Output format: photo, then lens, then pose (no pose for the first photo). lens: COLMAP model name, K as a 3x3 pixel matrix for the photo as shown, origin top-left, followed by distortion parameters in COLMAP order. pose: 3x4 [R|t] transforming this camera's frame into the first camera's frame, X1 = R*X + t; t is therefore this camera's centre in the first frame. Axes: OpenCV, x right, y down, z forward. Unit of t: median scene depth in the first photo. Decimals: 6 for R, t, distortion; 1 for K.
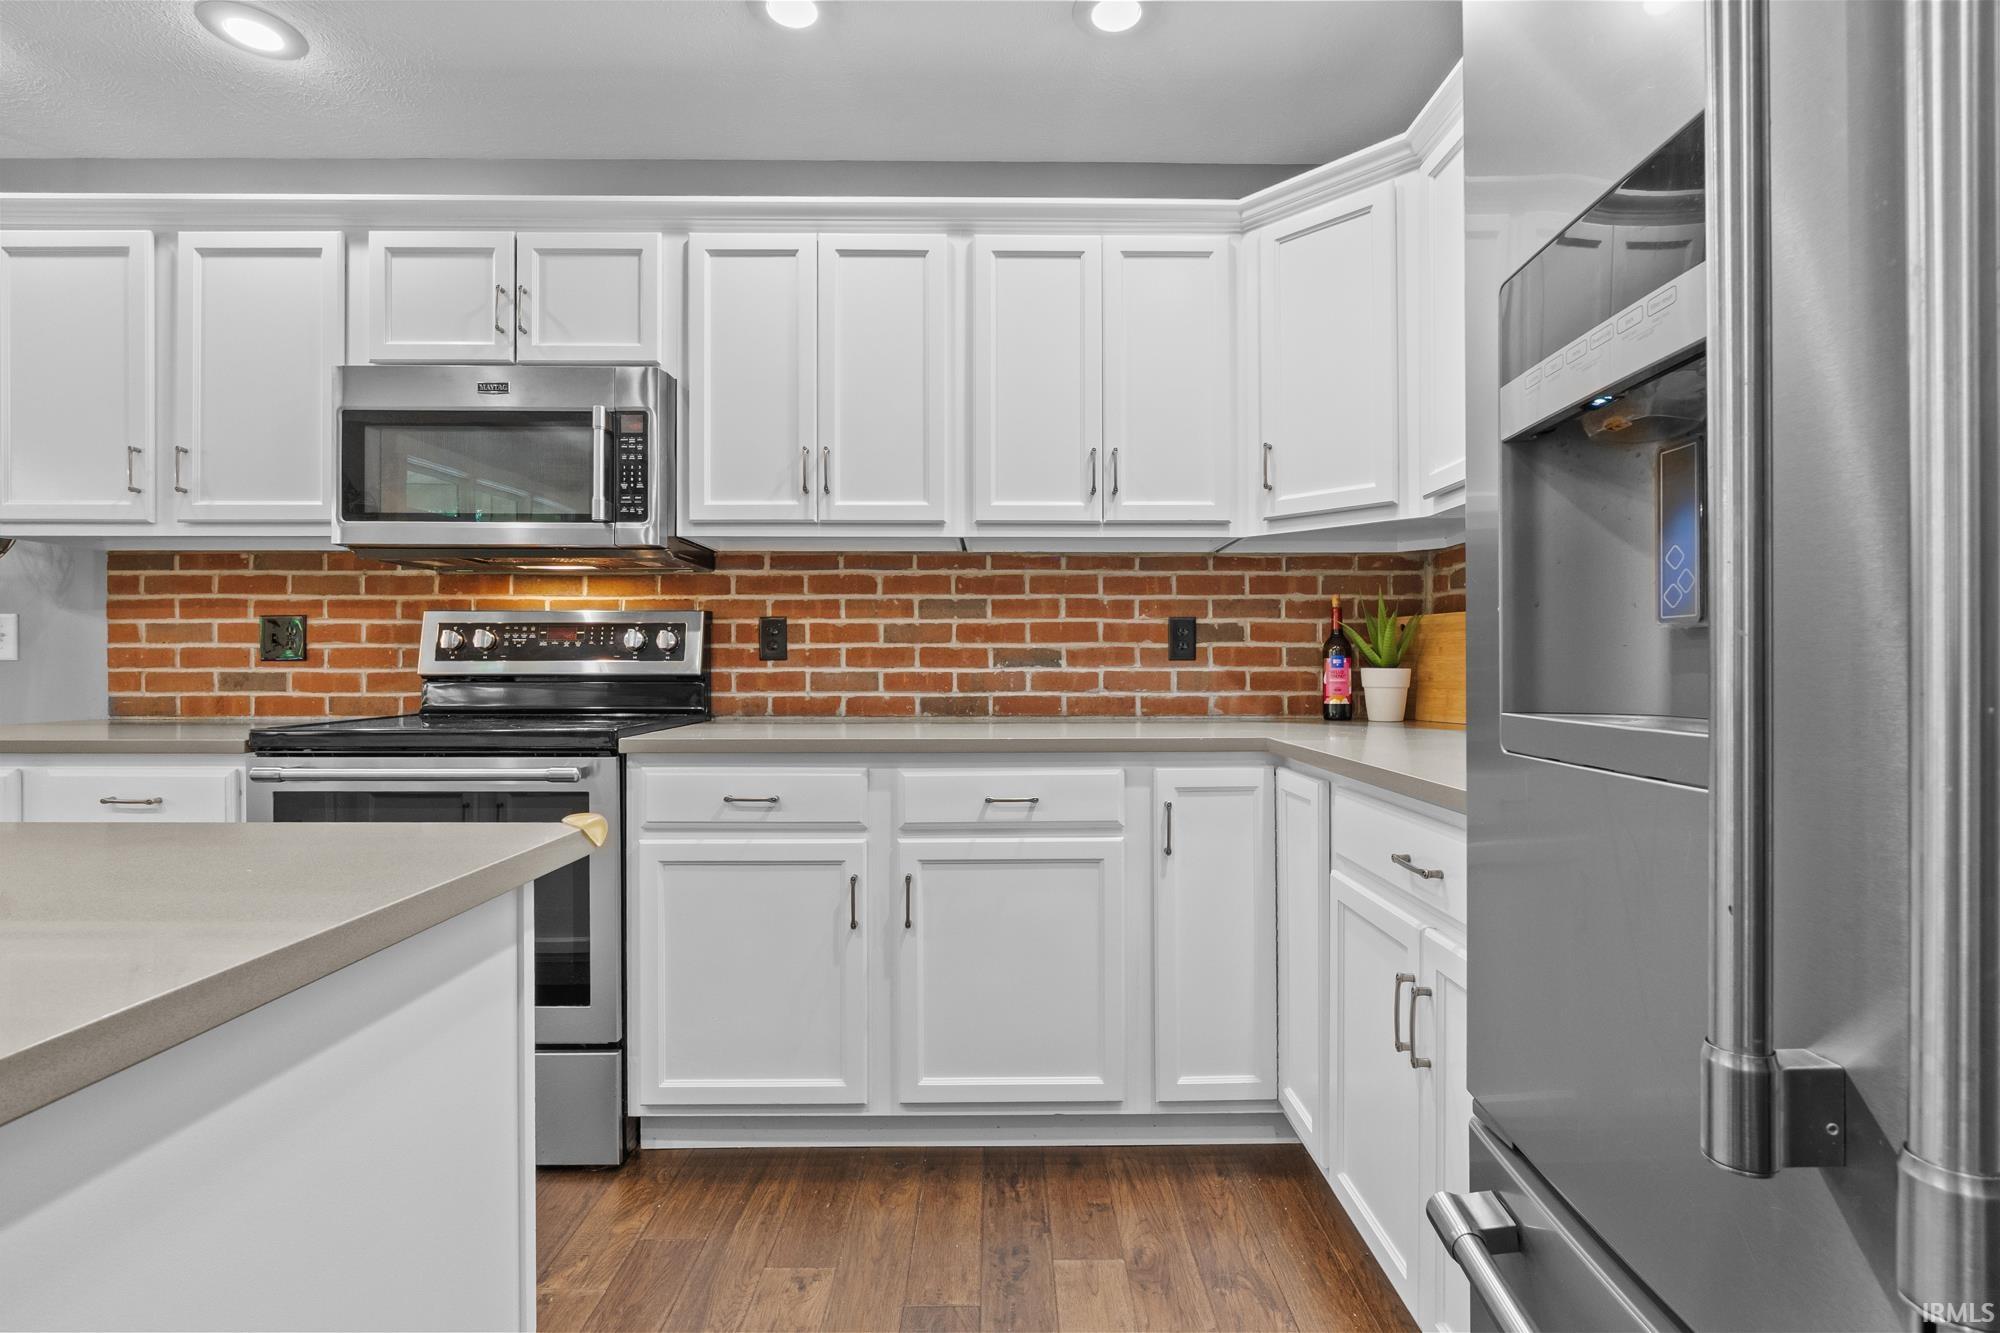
lens RADIAL K [[914.0, 0, 1010.6], [0, 914.0, 665.9], [0, 0, 1]] dist [-0.009313, 0.001230]
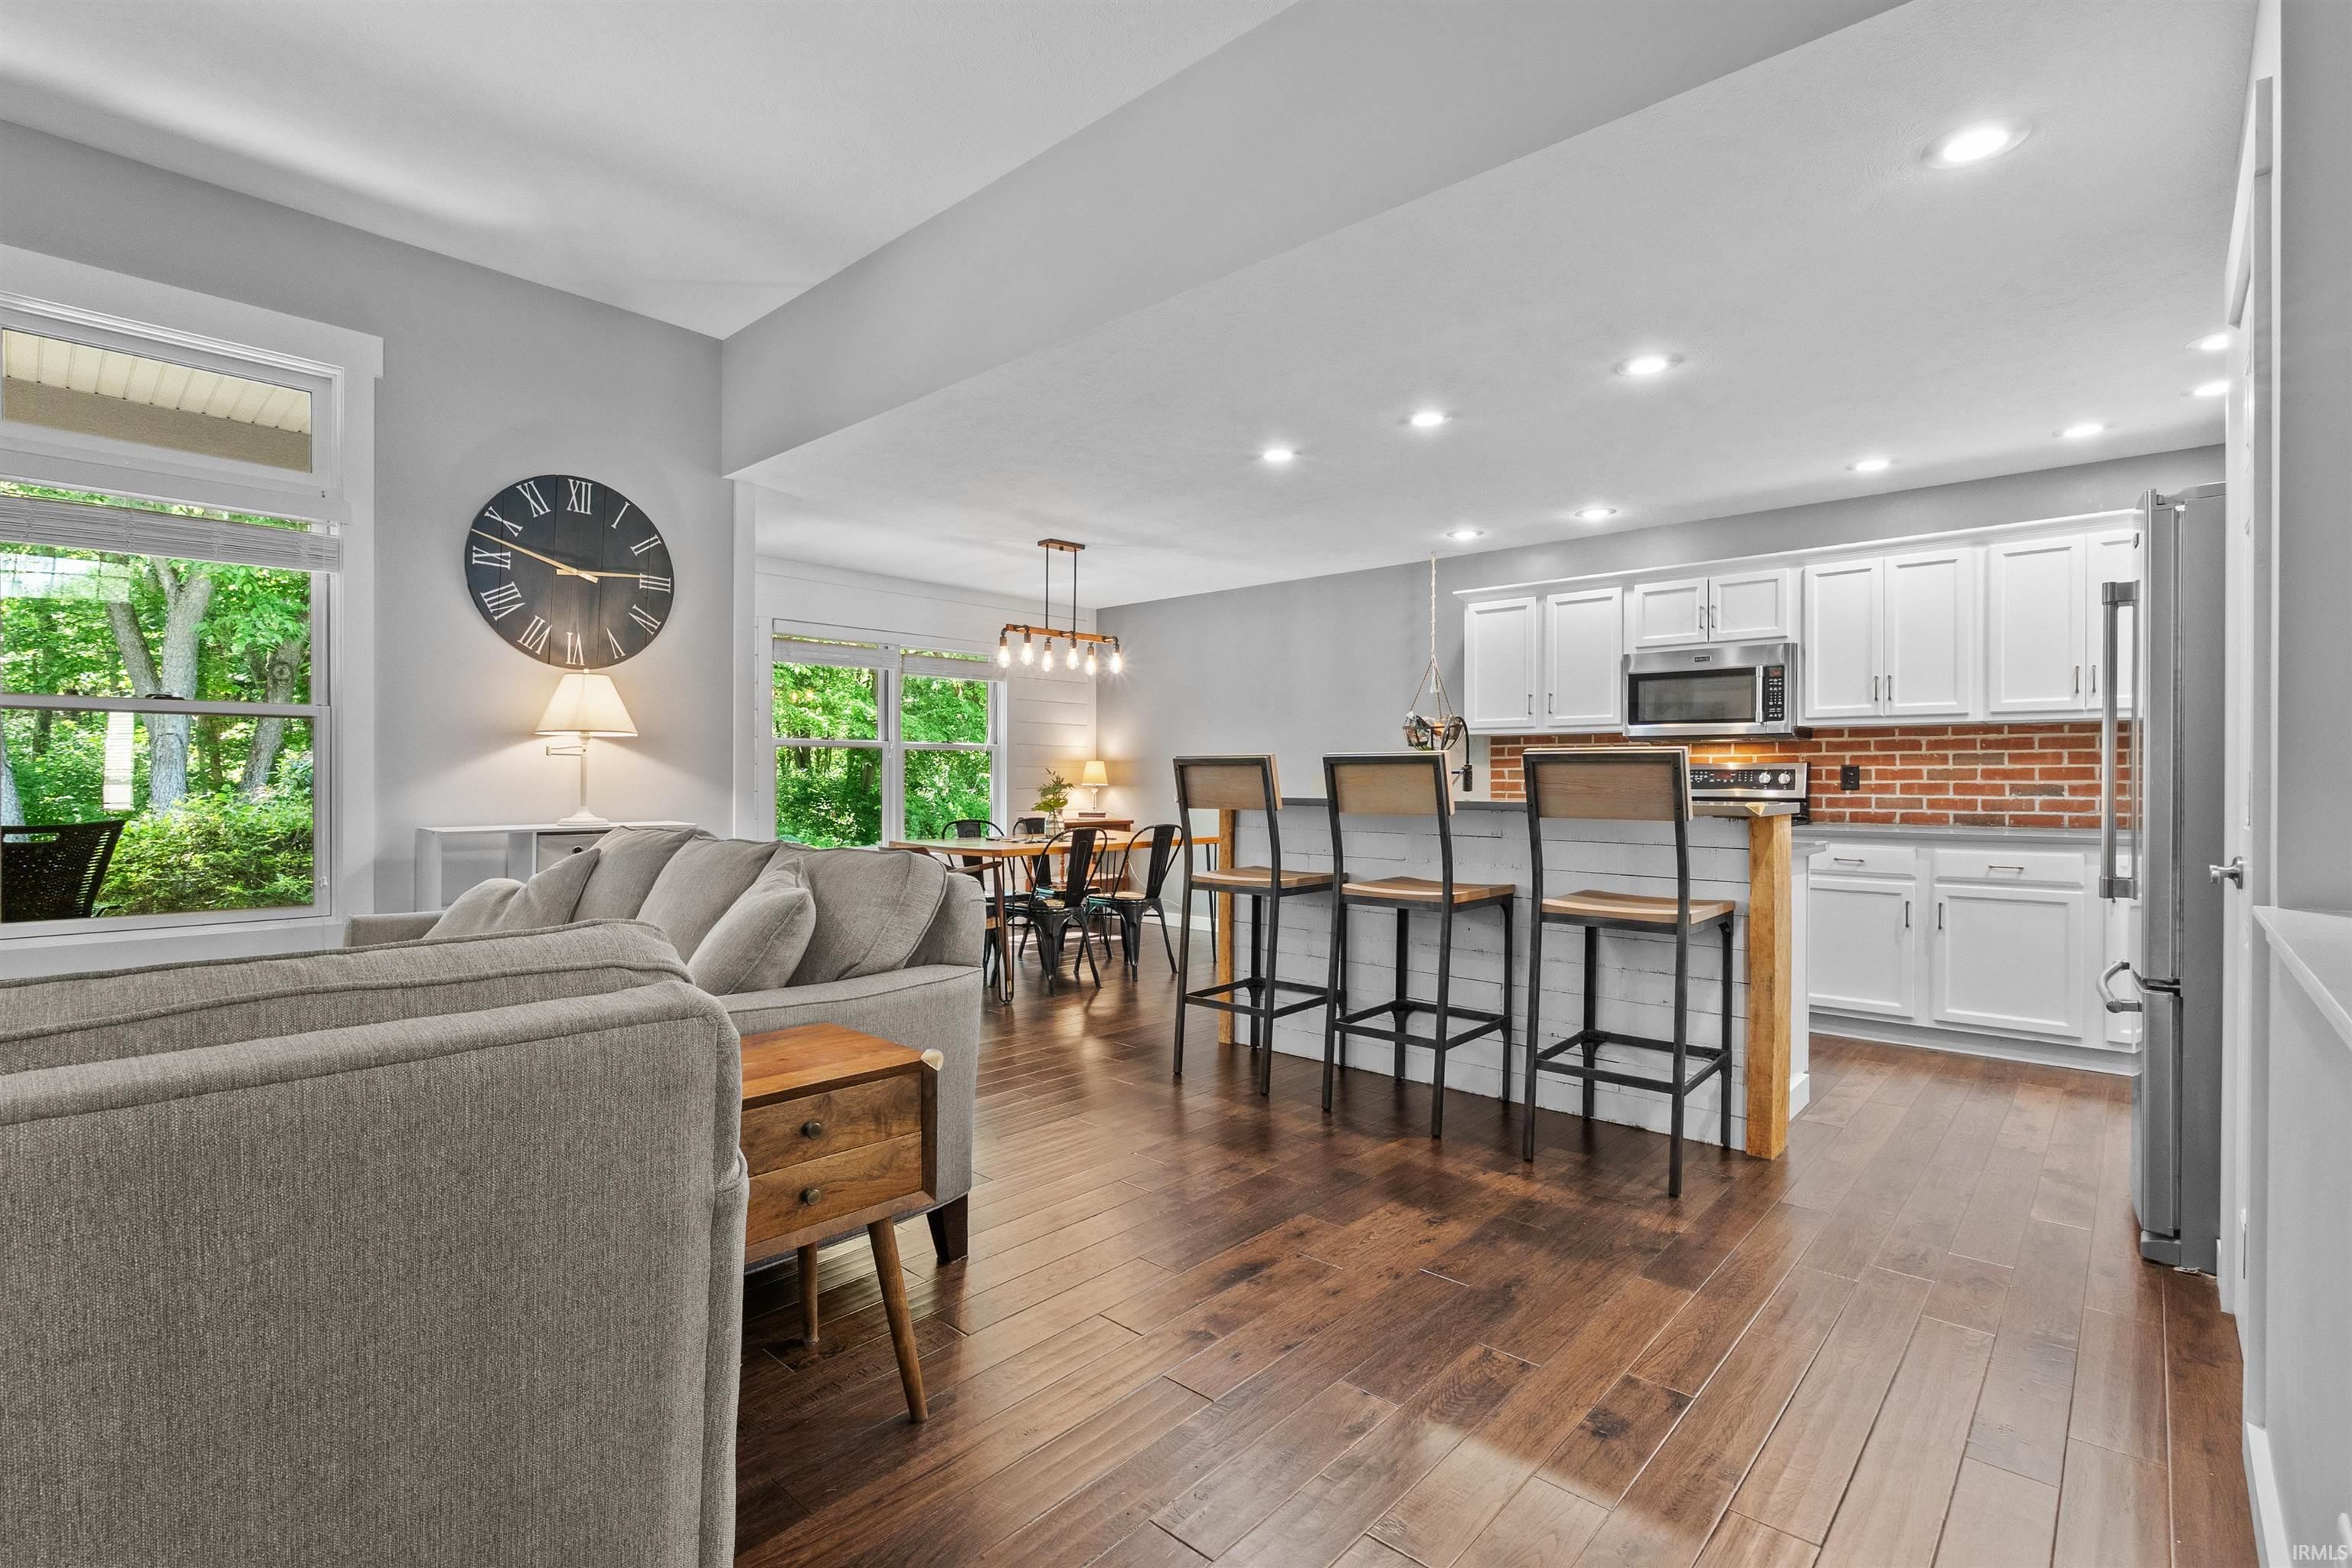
lens RADIAL K [[1074.8, 0, 1188.5], [0, 1074.8, 783.3], [0, 0, 1]] dist [-0.009313, 0.001230]
pose [[0.735470, 0.005123, -0.677537, 0.192249], [-0.002394, 0.999985, 0.004963, -0.026307], [0.677553, -0.002028, 0.735471, -1.338431]]
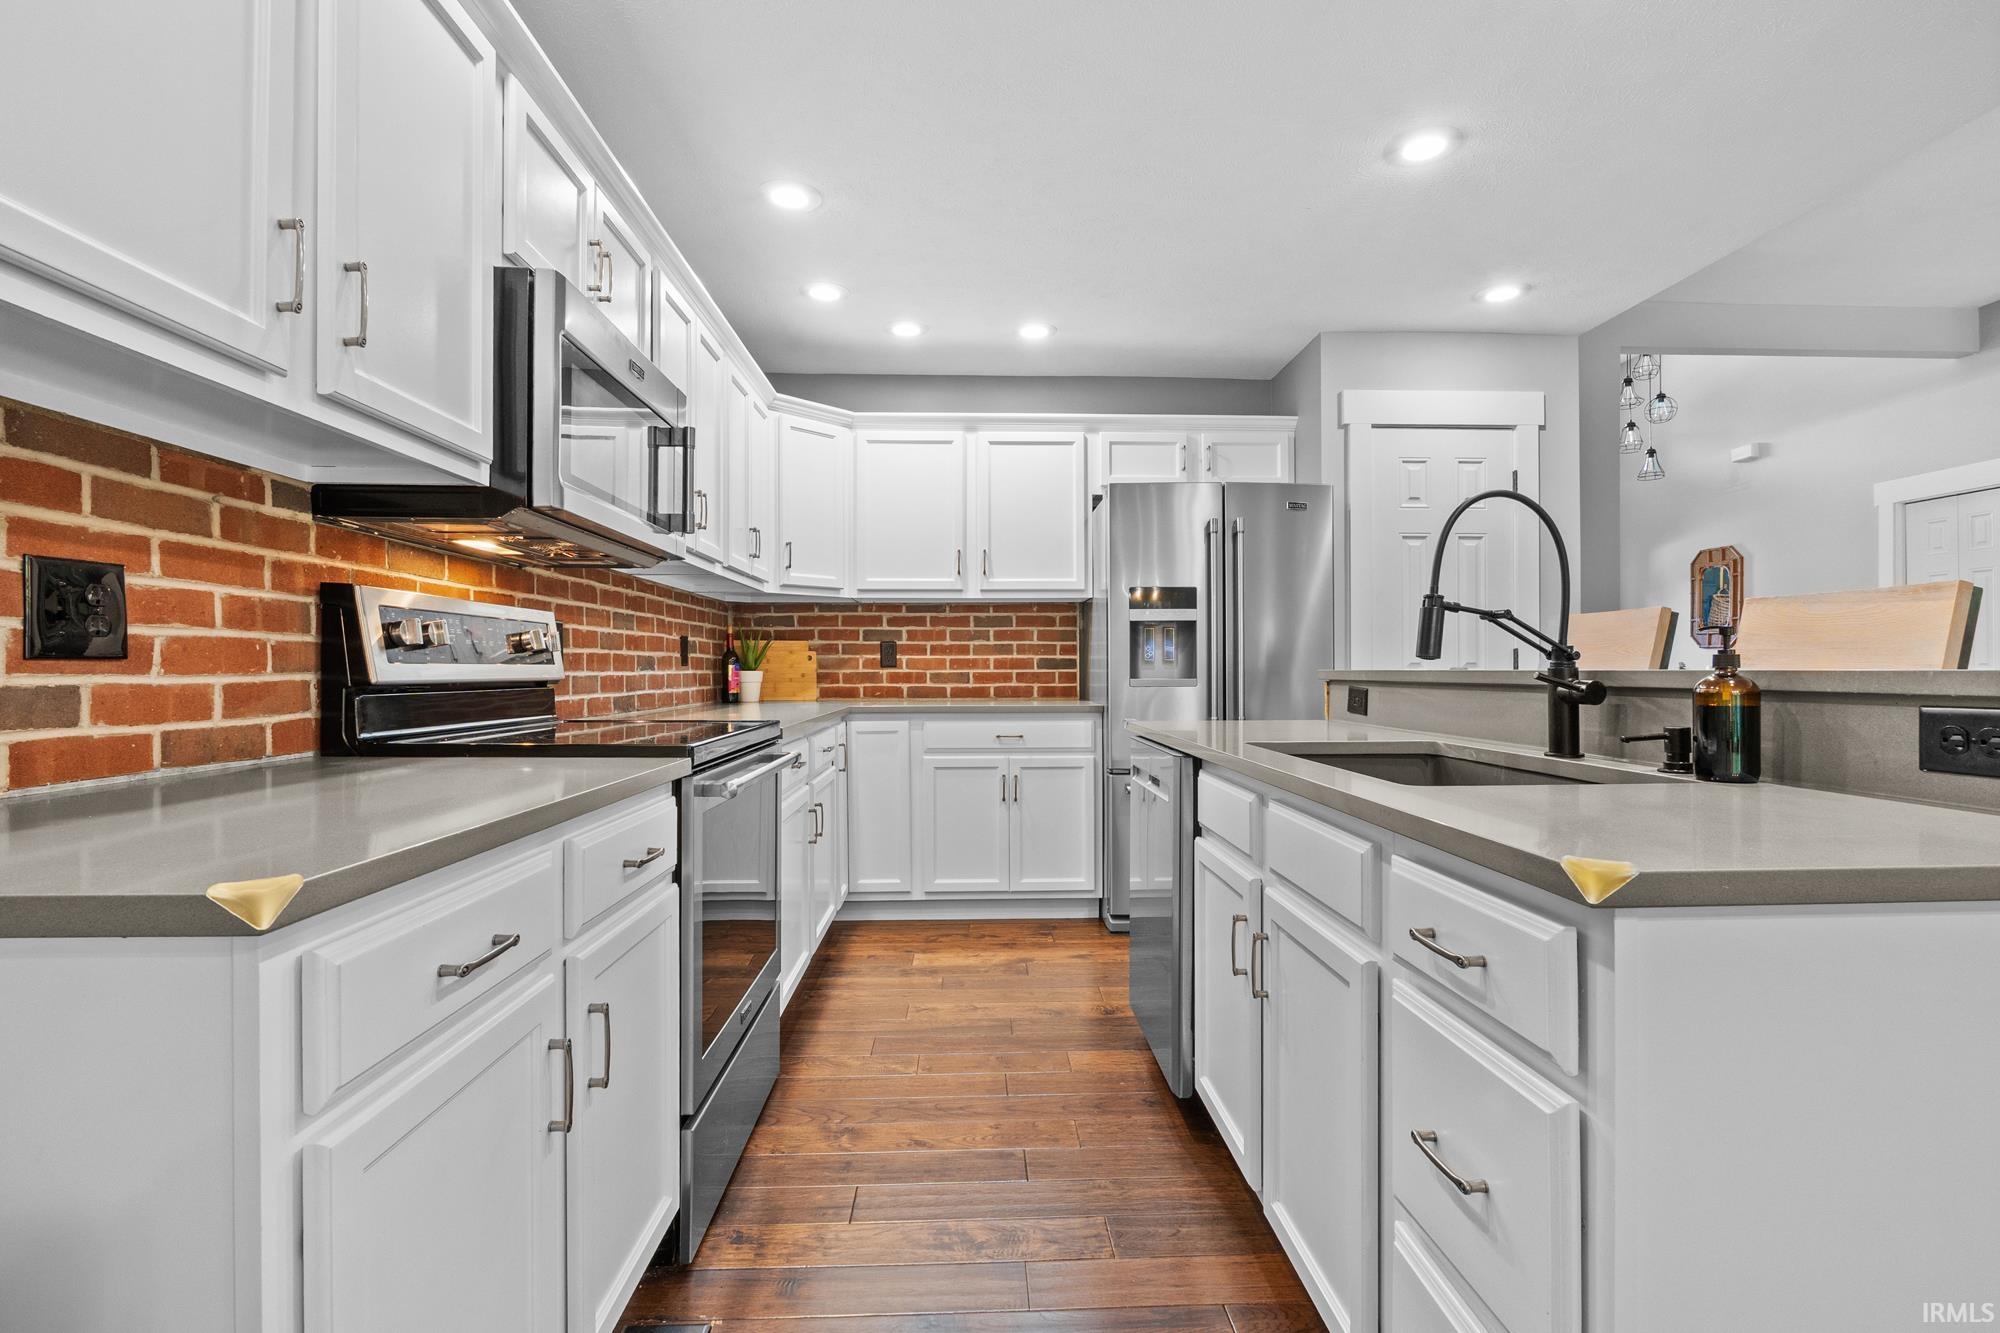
lens RADIAL K [[912.3, 0, 1008.8], [0, 912.3, 670.8], [0, 0, 1]] dist [-0.011330, 0.000982]
pose [[-0.033188, -0.001807, 0.999448, -1.266333], [0.002418, 0.999995, 0.001888, 0.000261], [-0.999446, 0.002479, -0.033183, 0.547967]]
